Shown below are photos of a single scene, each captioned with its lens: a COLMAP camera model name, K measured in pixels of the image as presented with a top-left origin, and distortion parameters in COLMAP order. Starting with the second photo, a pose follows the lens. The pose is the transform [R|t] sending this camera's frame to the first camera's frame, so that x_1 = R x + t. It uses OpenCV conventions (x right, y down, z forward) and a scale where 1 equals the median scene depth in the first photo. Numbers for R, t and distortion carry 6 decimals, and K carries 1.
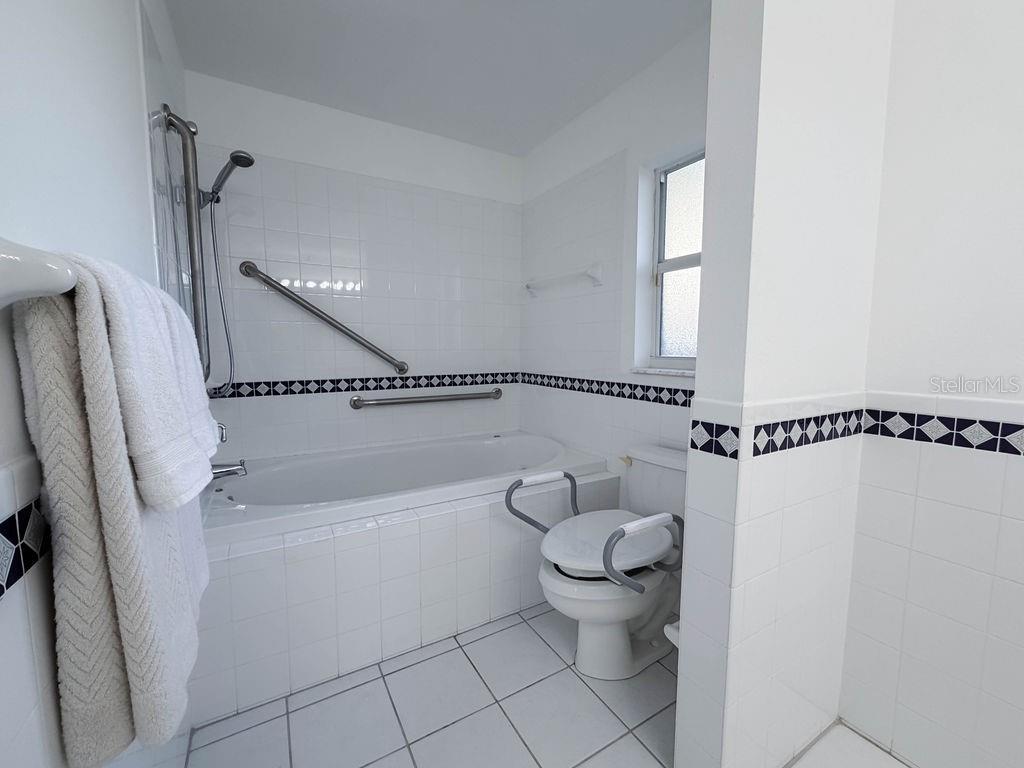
lens RADIAL K [[421.2, 0, 513.5], [0, 421.2, 386.6], [0, 0, 1]] dist [0.000207, 0.000224]
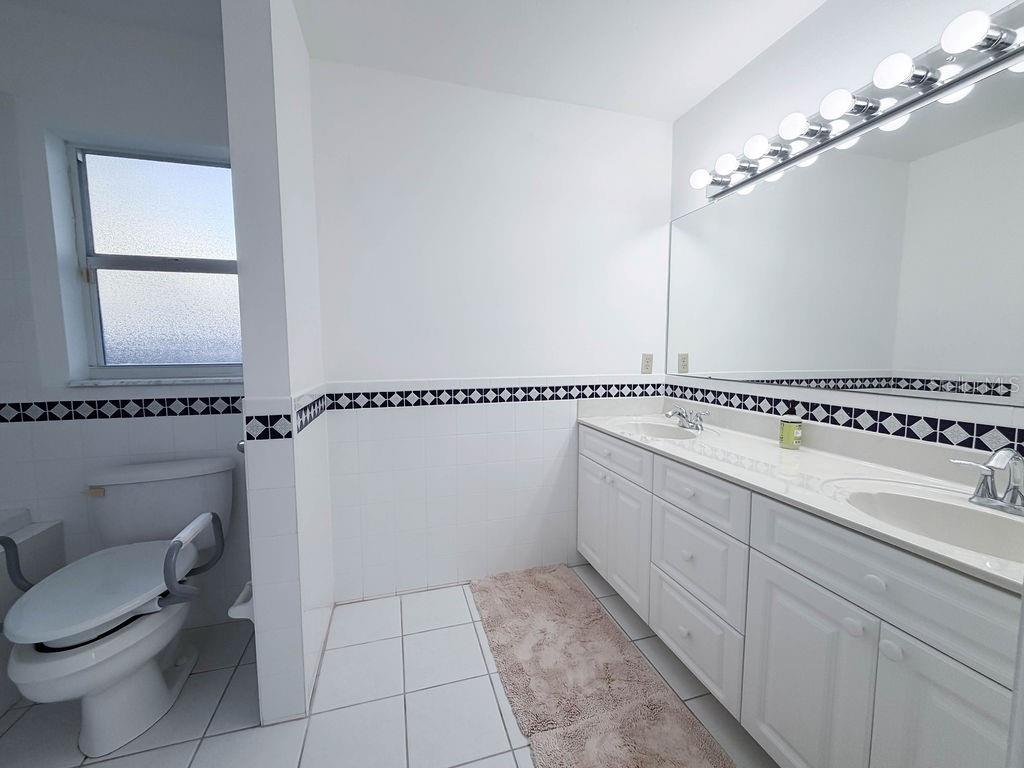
lens RADIAL K [[421.2, 0, 513.5], [0, 421.2, 386.6], [0, 0, 1]] dist [0.000207, 0.000224]
pose [[0.249239, -0.089604, 0.964288, -0.388012], [0.096921, 0.993019, 0.067223, -0.008478], [-0.963580, 0.076705, 0.256183, -0.031238]]
